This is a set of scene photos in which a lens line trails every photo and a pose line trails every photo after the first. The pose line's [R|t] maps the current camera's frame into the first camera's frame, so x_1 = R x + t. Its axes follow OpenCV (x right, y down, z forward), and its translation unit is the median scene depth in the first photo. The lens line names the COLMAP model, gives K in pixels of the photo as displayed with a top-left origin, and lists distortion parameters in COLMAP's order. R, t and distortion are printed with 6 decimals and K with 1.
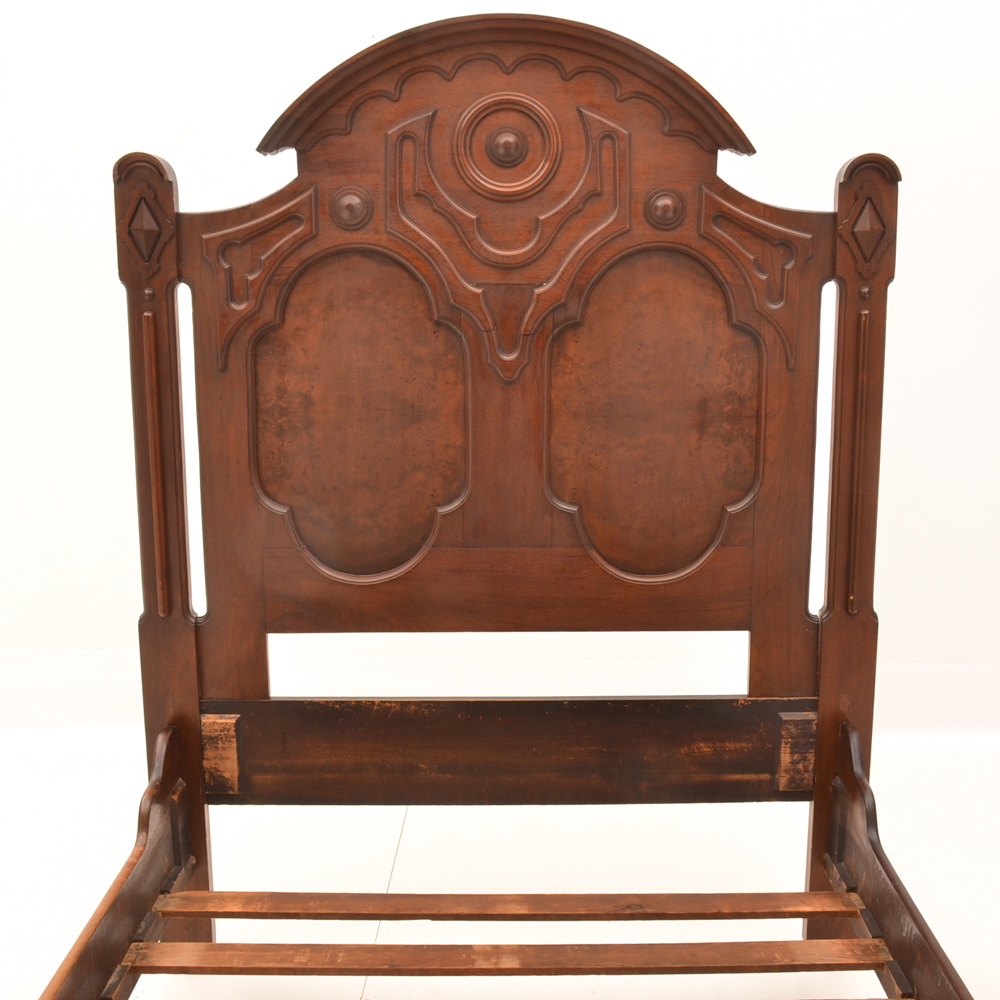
lens RADIAL K [[1280.8, 0, 520.8], [0, 1280.8, 499.6], [0, 0, 1]] dist [-0.125086, 0.084687]
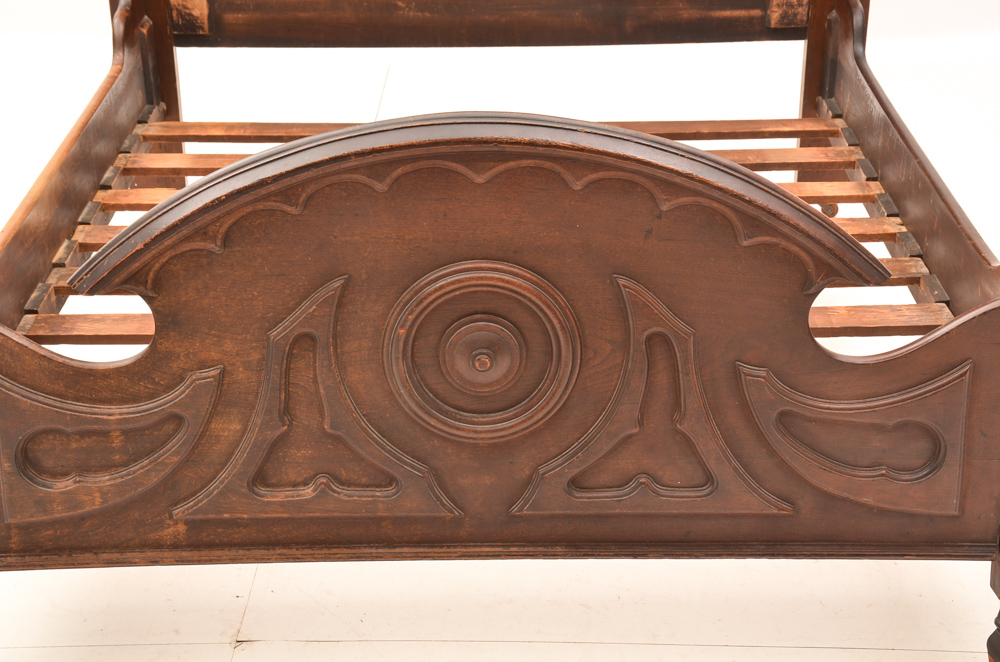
lens RADIAL K [[1875.0, 0, 500.0], [0, 1875.0, 331.0], [0, 0, 1]] dist [0.363185, 0.197829]
pose [[0.999957, -0.005964, -0.007064, 0.007745], [0.007412, 0.973858, 0.227037, 0.130643], [0.005525, -0.227079, 0.973861, -0.487863]]
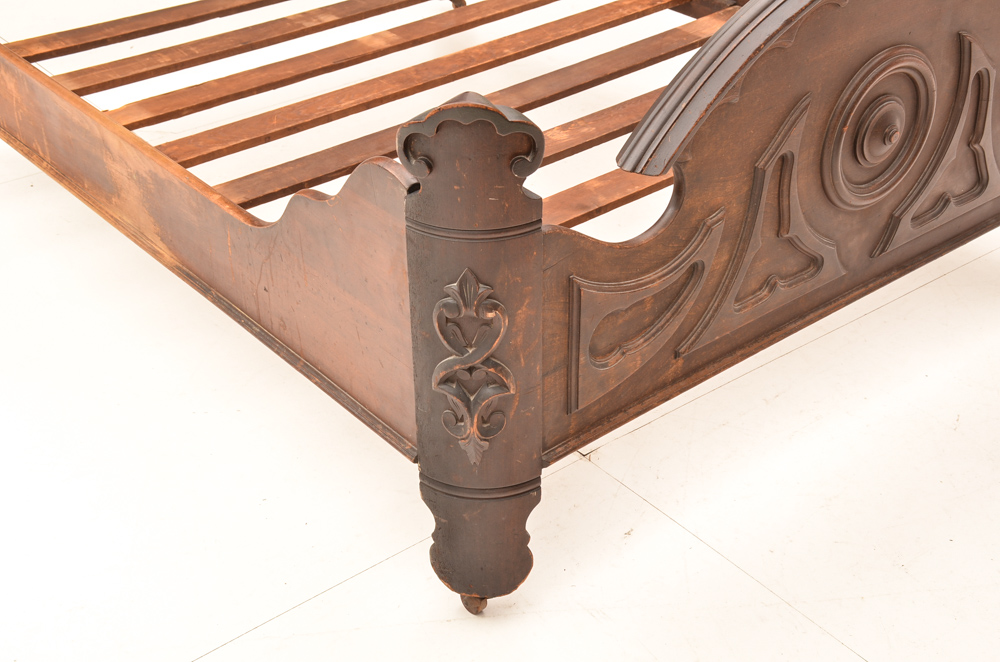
lens RADIAL K [[1343.3, 0, 500.0], [0, 1343.3, 331.0], [0, 0, 1]] dist [0.215789, 0.025235]
pose [[0.777234, -0.348833, 0.523663, -0.579048], [0.122641, 0.900278, 0.417683, 0.101816], [-0.617144, -0.260415, 0.742508, -0.104751]]
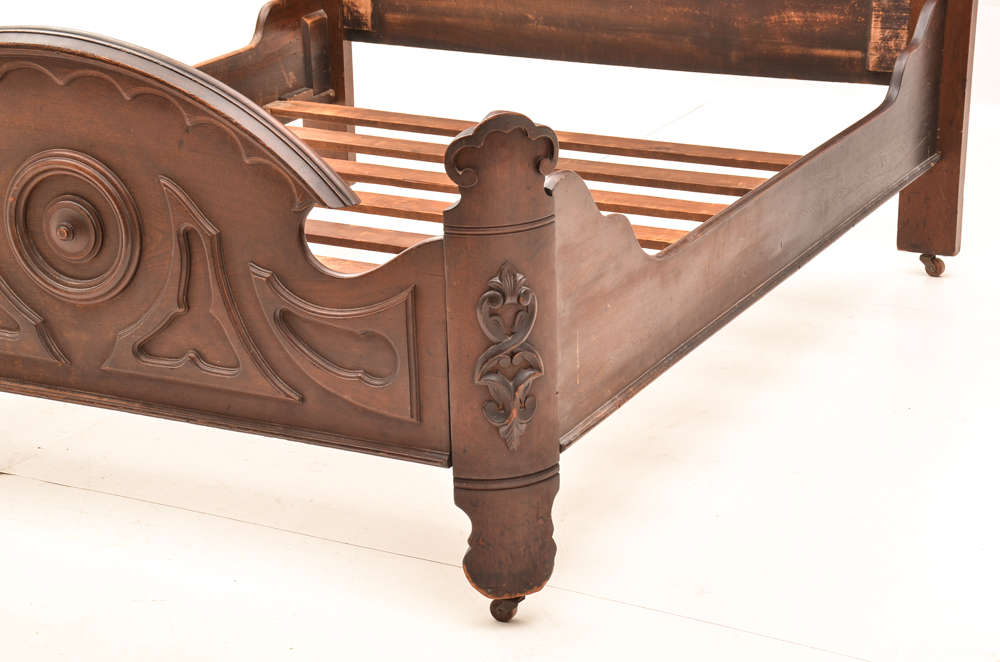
lens RADIAL K [[2295.1, 0, 500.0], [0, 2295.1, 331.0], [0, 0, 1]] dist [0.611418, 0.202659]
pose [[0.887982, 0.135614, -0.439429, 0.792893], [-0.066794, 0.983431, 0.168527, 0.152338], [0.455003, -0.120298, 0.882327, -0.722498]]
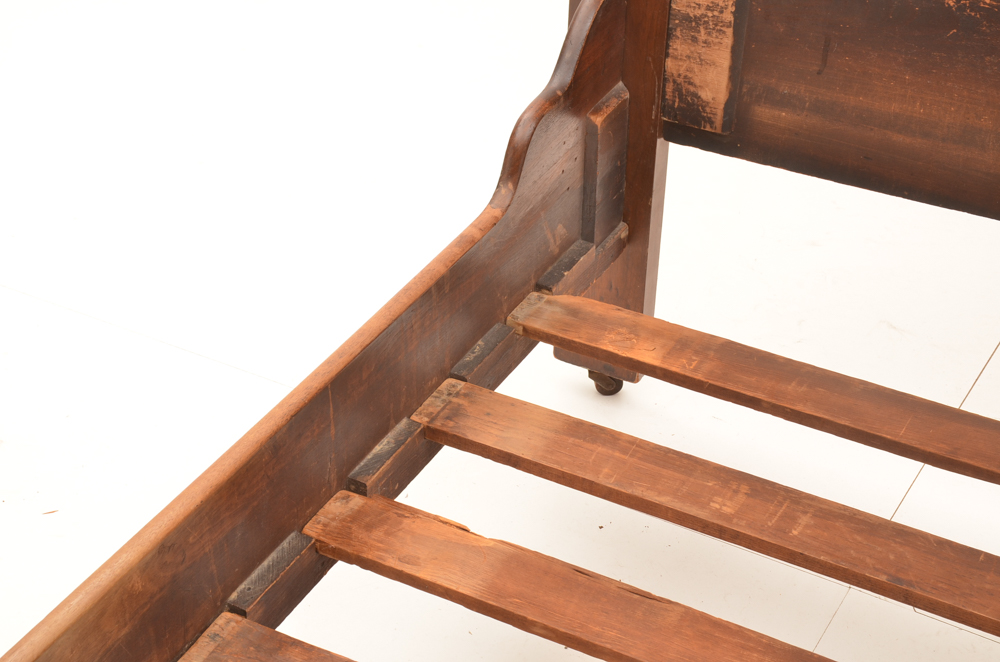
lens RADIAL K [[1828.5, 0, 500.0], [0, 1828.5, 331.0], [0, 0, 1]] dist [0.383790, 0.128487]
pose [[0.879491, 0.280607, -0.384390, 0.012983], [-0.102976, 0.900754, 0.421946, -0.006701], [0.464642, -0.331515, 0.821100, 0.319580]]
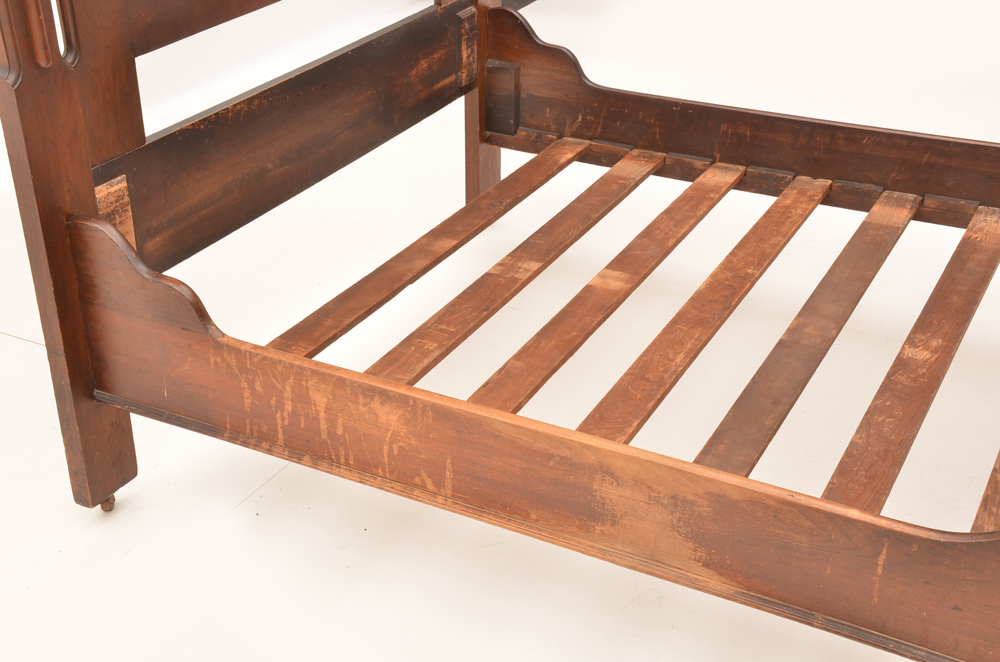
lens RADIAL K [[1343.3, 0, 500.0], [0, 1343.3, 331.0], [0, 0, 1]] dist [0.215789, 0.025235]
pose [[0.466279, -0.416710, 0.780344, -0.846872], [0.154439, 0.906904, 0.392012, -0.039982], [-0.871053, -0.062271, 0.487227, 0.394550]]
